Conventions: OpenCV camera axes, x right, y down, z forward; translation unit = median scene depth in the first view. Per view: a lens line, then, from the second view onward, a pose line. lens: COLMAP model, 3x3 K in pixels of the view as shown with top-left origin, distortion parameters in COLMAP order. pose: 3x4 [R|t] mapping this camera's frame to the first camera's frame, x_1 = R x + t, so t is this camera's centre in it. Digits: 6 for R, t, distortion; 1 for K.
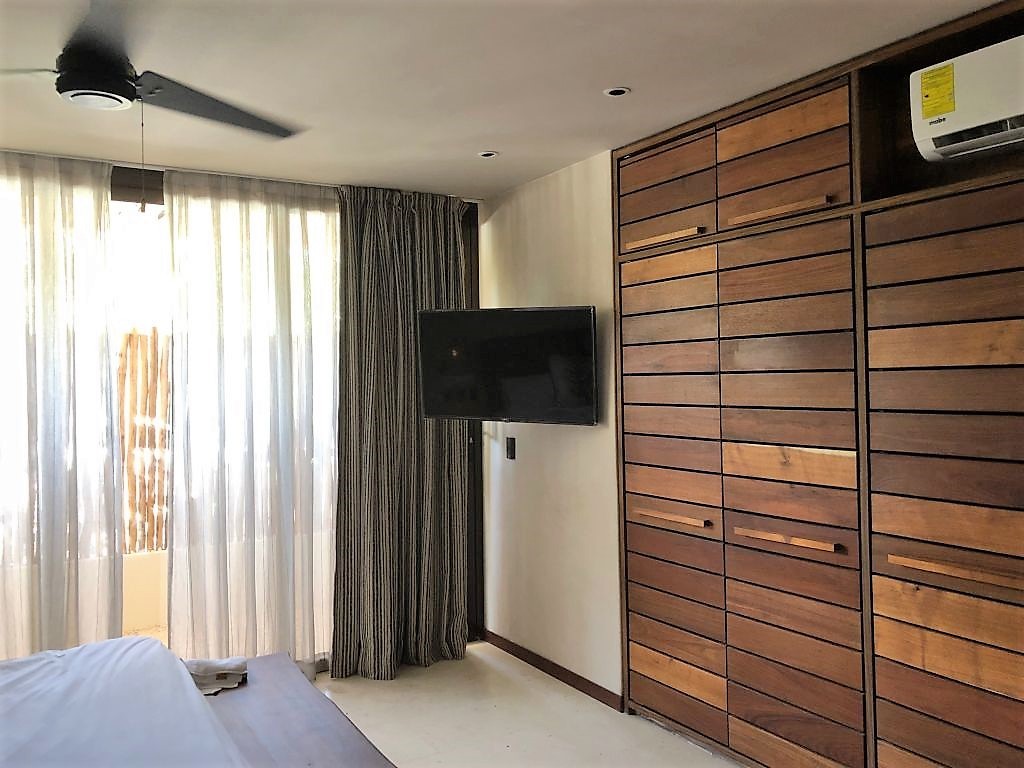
lens RADIAL K [[844.4, 0, 506.2], [0, 844.4, 371.2], [0, 0, 1]] dist [0.043852, -0.051944]
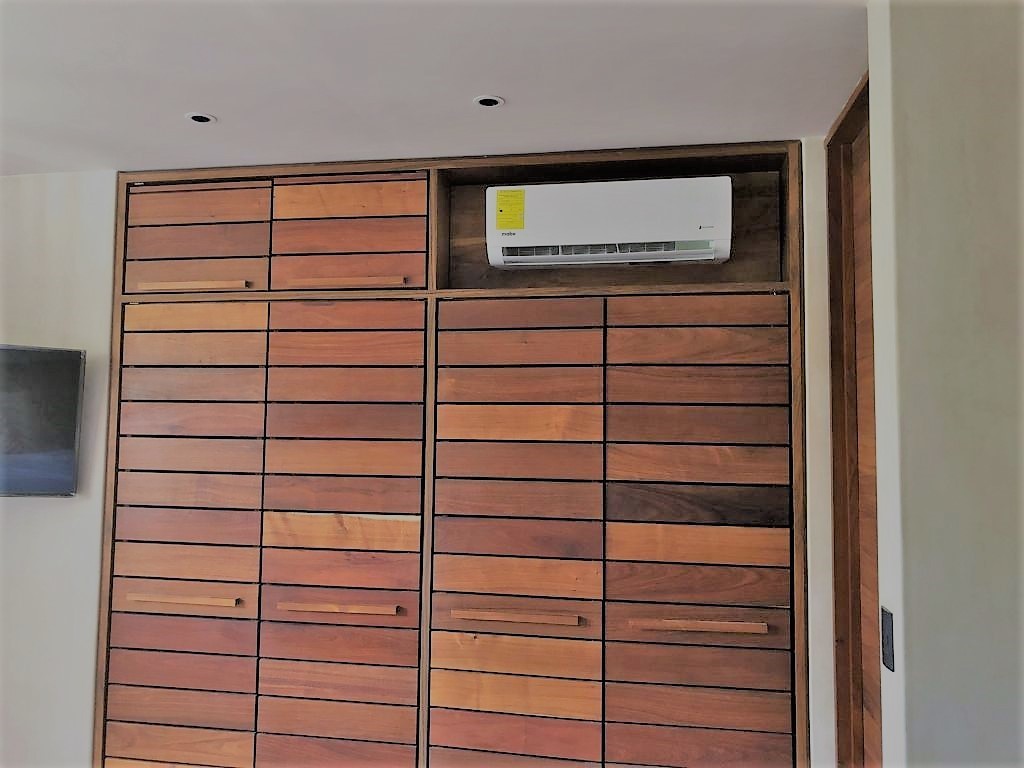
lens RADIAL K [[844.4, 0, 506.2], [0, 844.4, 371.2], [0, 0, 1]] dist [0.043852, -0.051944]
pose [[0.671113, 0.069853, 0.738056, -0.310270], [-0.030947, 0.997323, -0.066251, -0.020751], [-0.740708, 0.021621, 0.671479, 0.189218]]
